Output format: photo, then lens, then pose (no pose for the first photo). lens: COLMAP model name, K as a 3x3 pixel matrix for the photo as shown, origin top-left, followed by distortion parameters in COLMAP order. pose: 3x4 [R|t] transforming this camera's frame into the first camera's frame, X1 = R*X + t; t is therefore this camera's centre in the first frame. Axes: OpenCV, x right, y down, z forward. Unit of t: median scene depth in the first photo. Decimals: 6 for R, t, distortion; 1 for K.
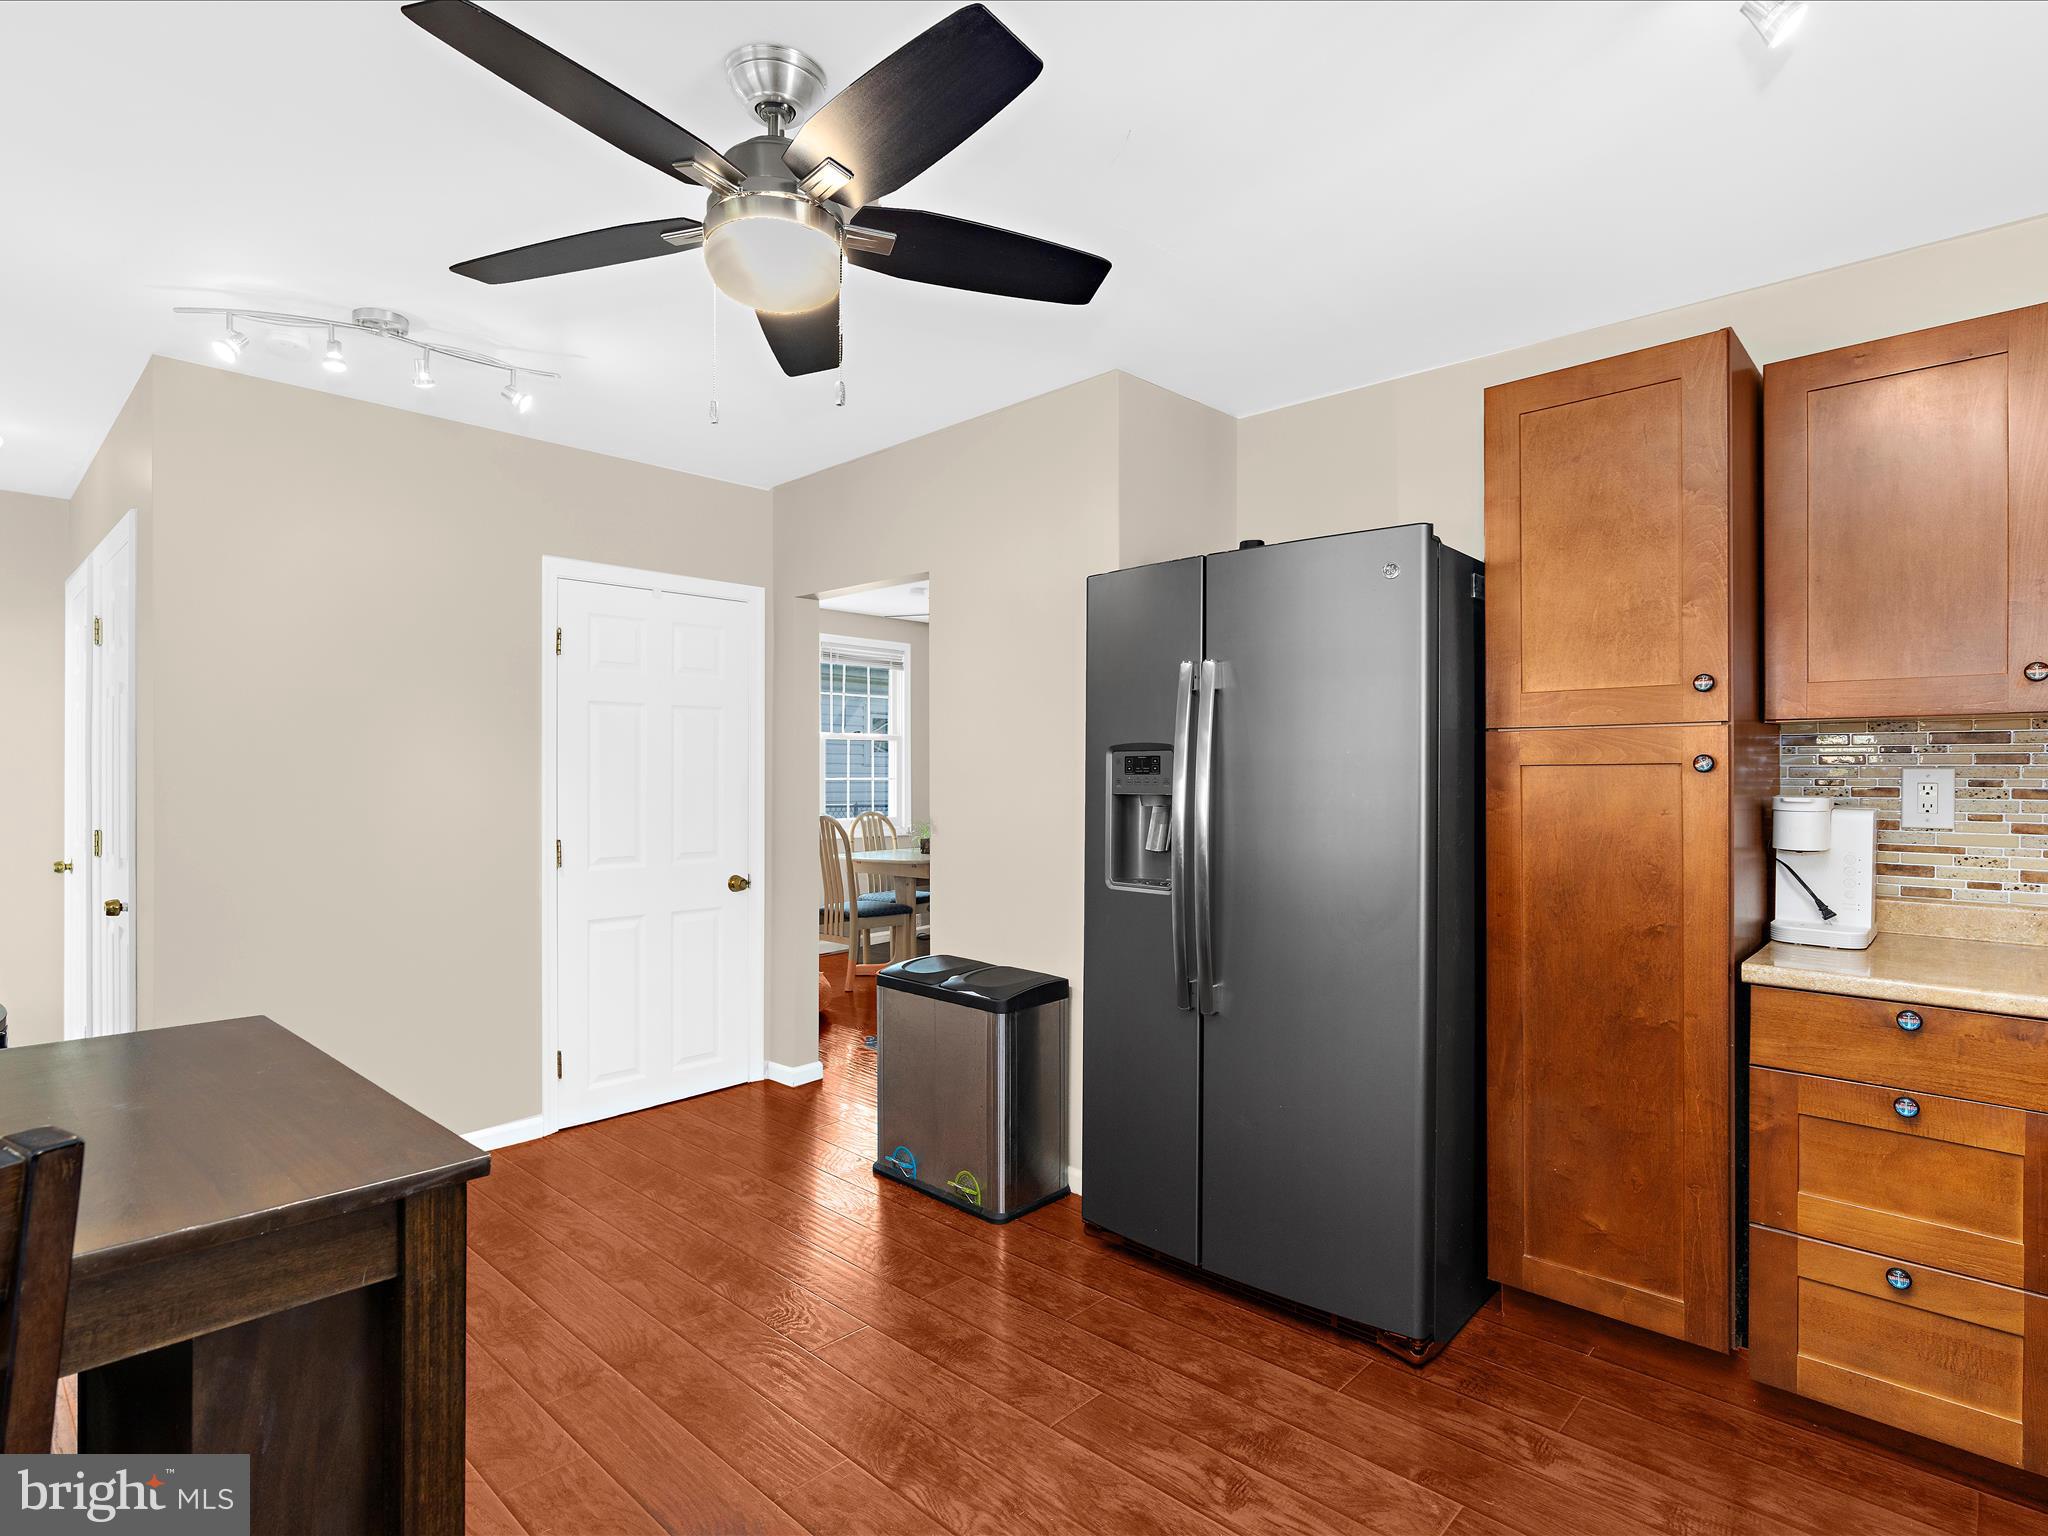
lens RADIAL K [[1056.1, 0, 1010.0], [0, 1056.1, 762.0], [0, 0, 1]] dist [-0.003436, 0.001848]
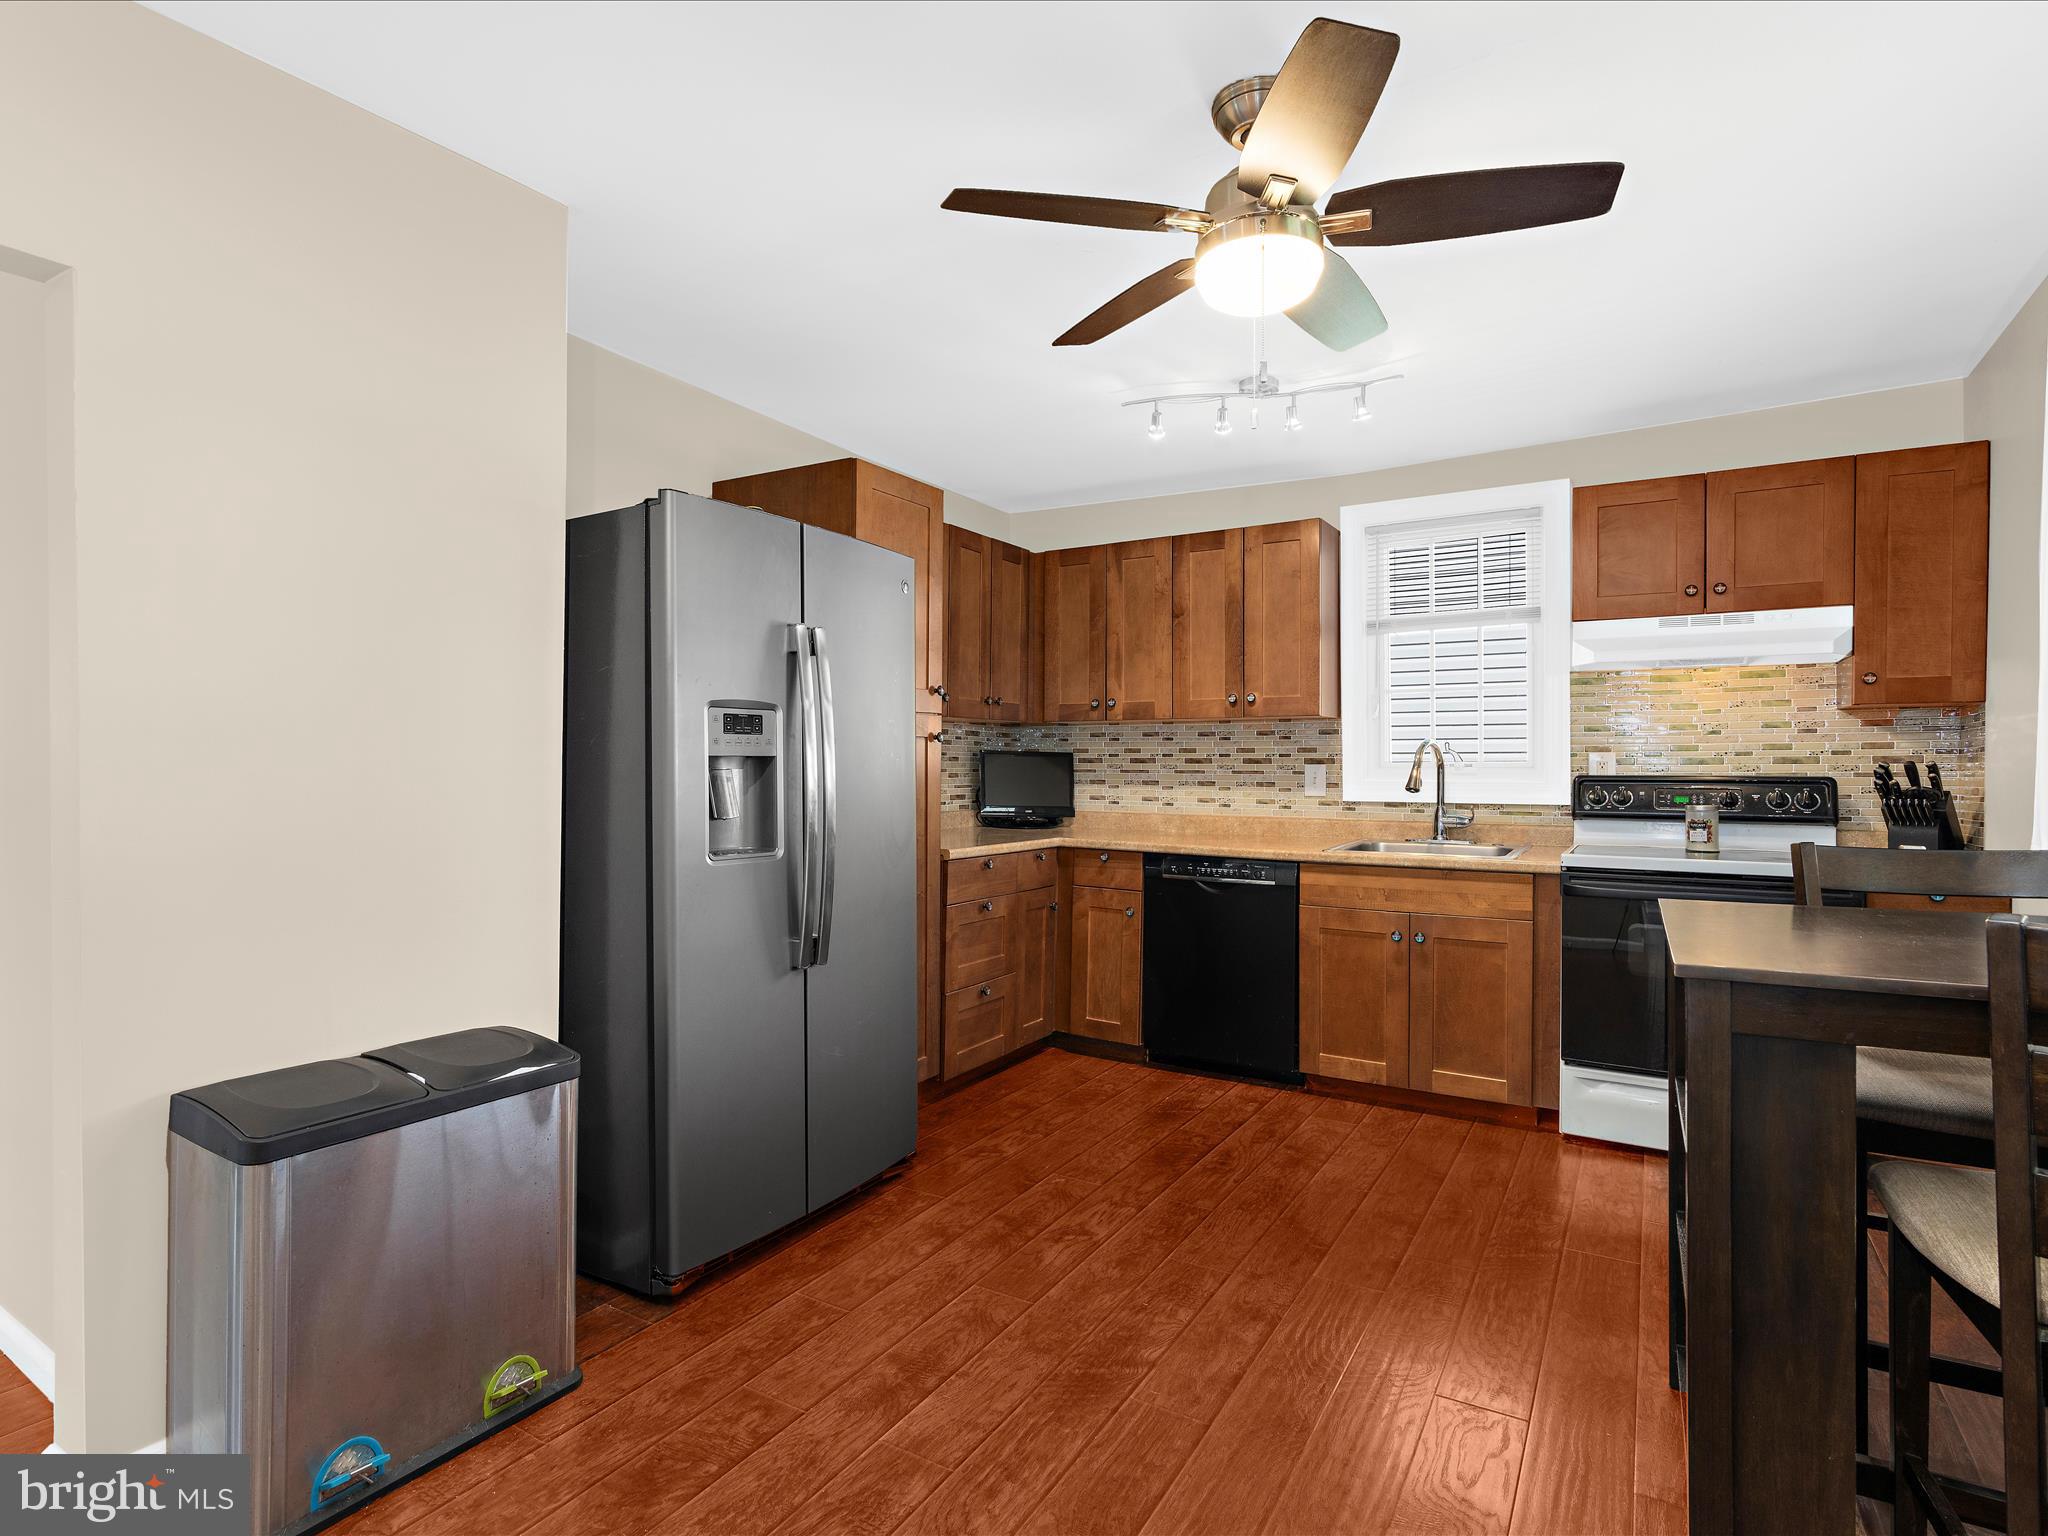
lens RADIAL K [[1056.1, 0, 1010.0], [0, 1056.1, 762.0], [0, 0, 1]] dist [-0.003436, 0.001848]
pose [[-0.209875, 0.000577, 0.977728, -0.950658], [-0.013834, 0.999898, -0.003559, 0.041567], [-0.977630, -0.014273, -0.209846, 1.124985]]
